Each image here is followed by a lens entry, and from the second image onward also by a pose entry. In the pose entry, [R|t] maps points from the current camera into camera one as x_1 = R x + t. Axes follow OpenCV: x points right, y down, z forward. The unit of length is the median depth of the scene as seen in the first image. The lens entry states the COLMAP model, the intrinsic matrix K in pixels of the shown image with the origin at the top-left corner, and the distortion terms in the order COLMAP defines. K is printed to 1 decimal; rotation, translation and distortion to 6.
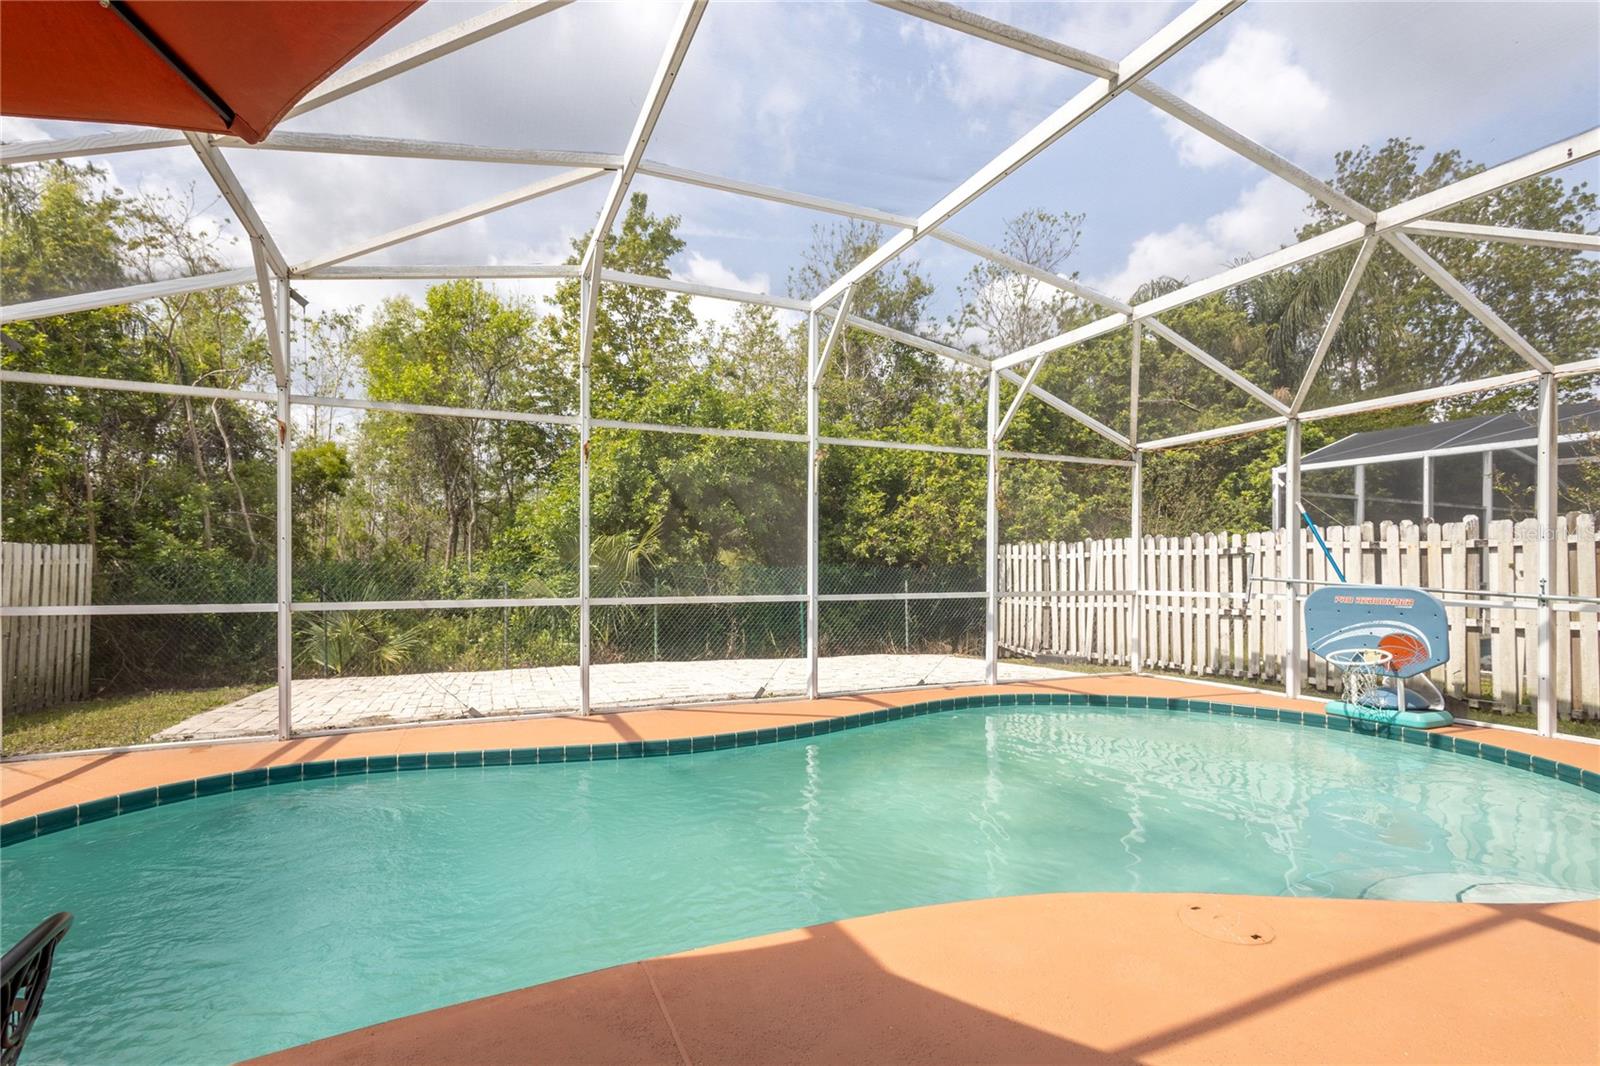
lens RADIAL K [[738.4, 0, 798.1], [0, 738.4, 567.9], [0, 0, 1]] dist [0.002841, 0.000124]
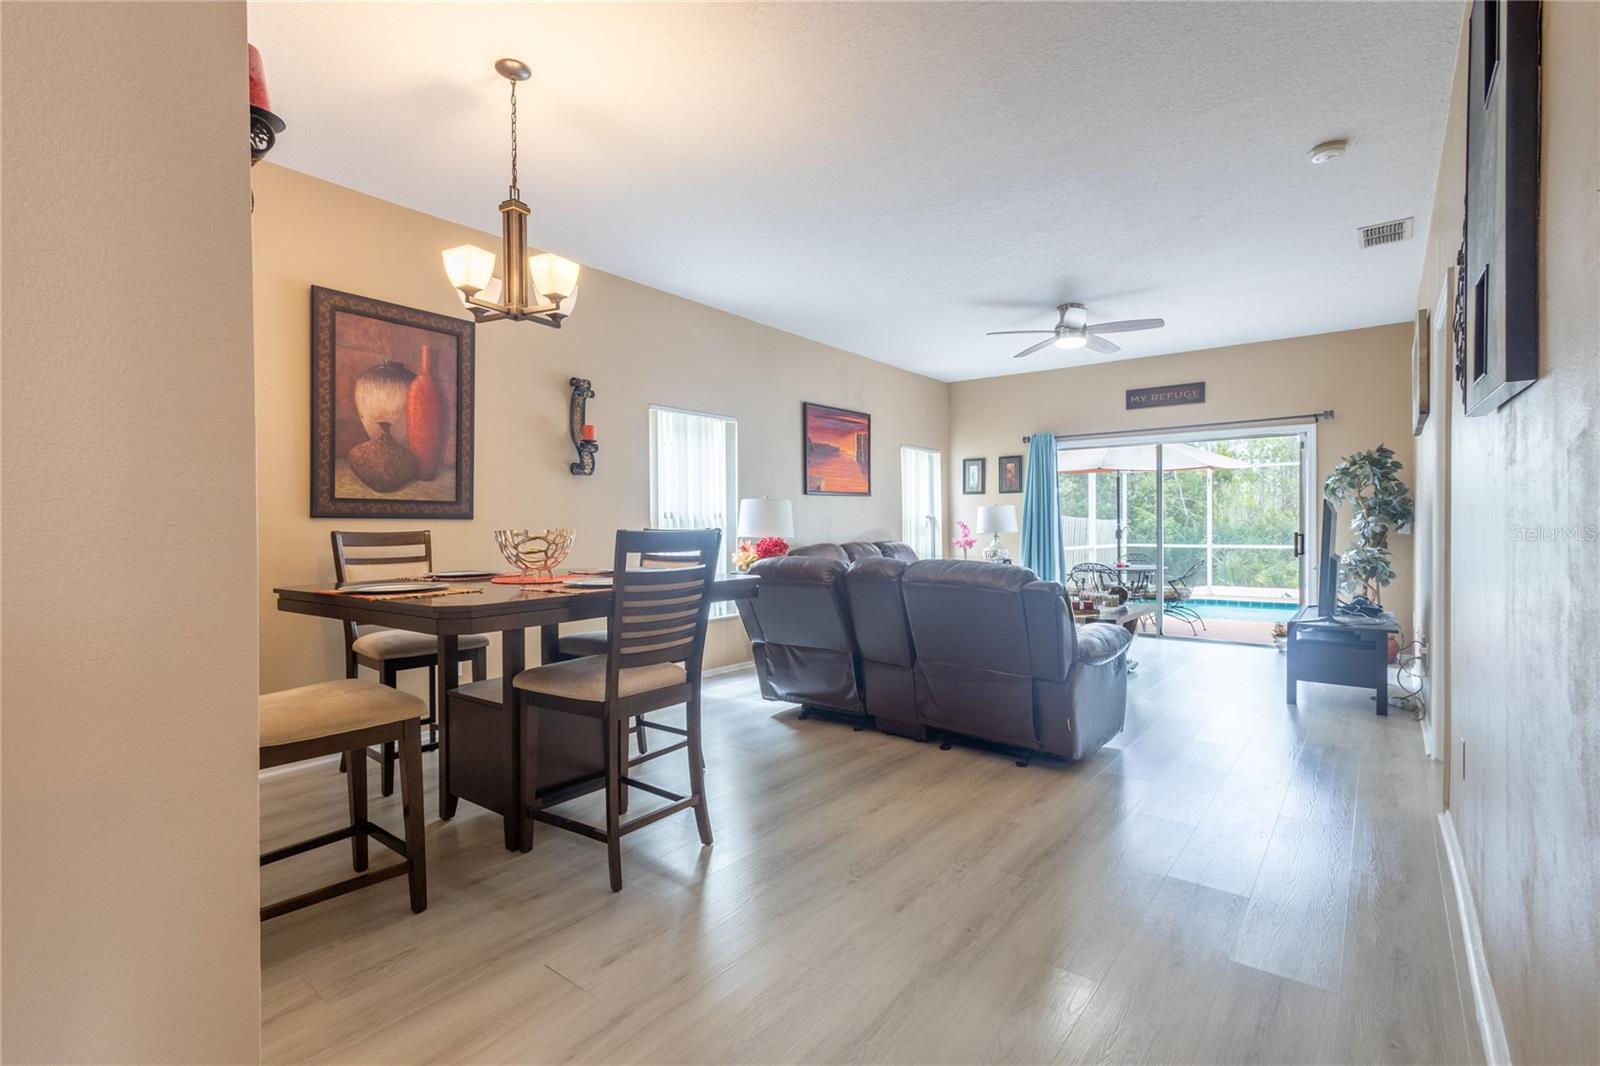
lens RADIAL K [[743.1, 0, 797.9], [0, 743.1, 534.4], [0, 0, 1]] dist [0.024763, -0.010821]
pose [[0.462312, 0.008720, -0.886674, 0.519037], [-0.000218, 0.999953, 0.009720, -0.005617], [0.886717, -0.004300, 0.462292, -0.805973]]
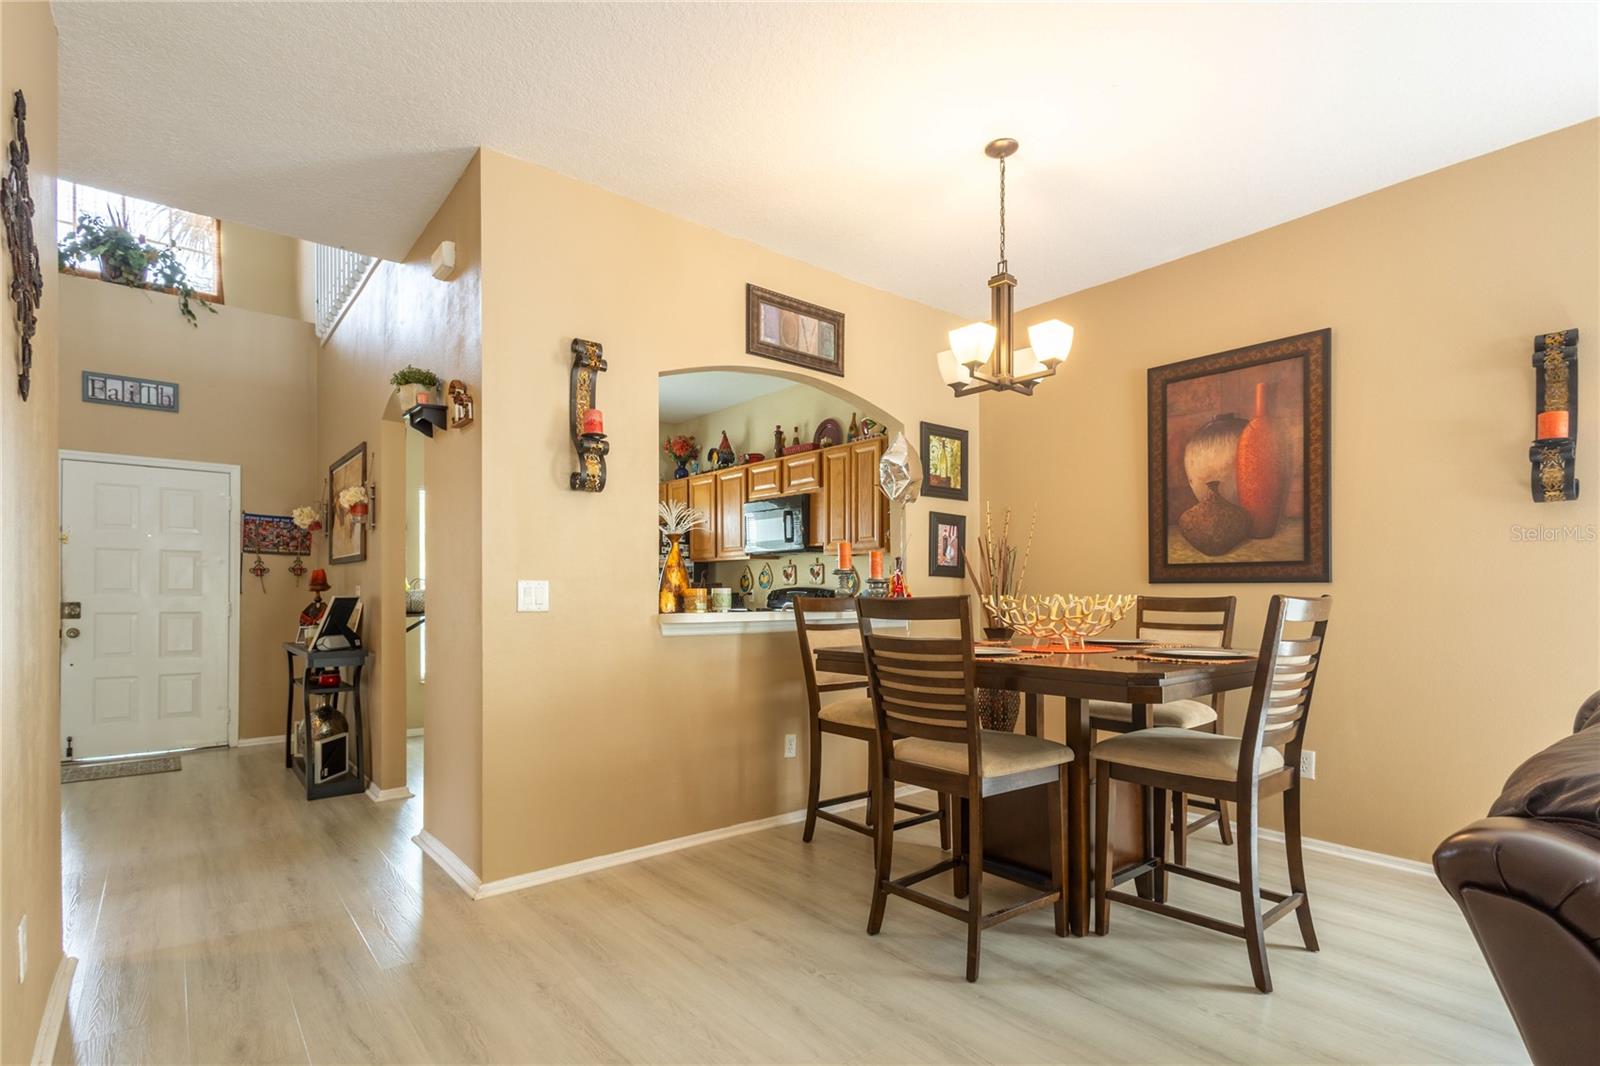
lens RADIAL K [[779.6, 0, 796.9], [0, 779.6, 595.6], [0, 0, 1]] dist [0.005336, 0.000219]
pose [[-0.965910, 0.001159, -0.258876, 0.353325], [0.000032, 0.999990, 0.004359, -0.005654], [0.258879, 0.004202, -0.965901, -0.460556]]
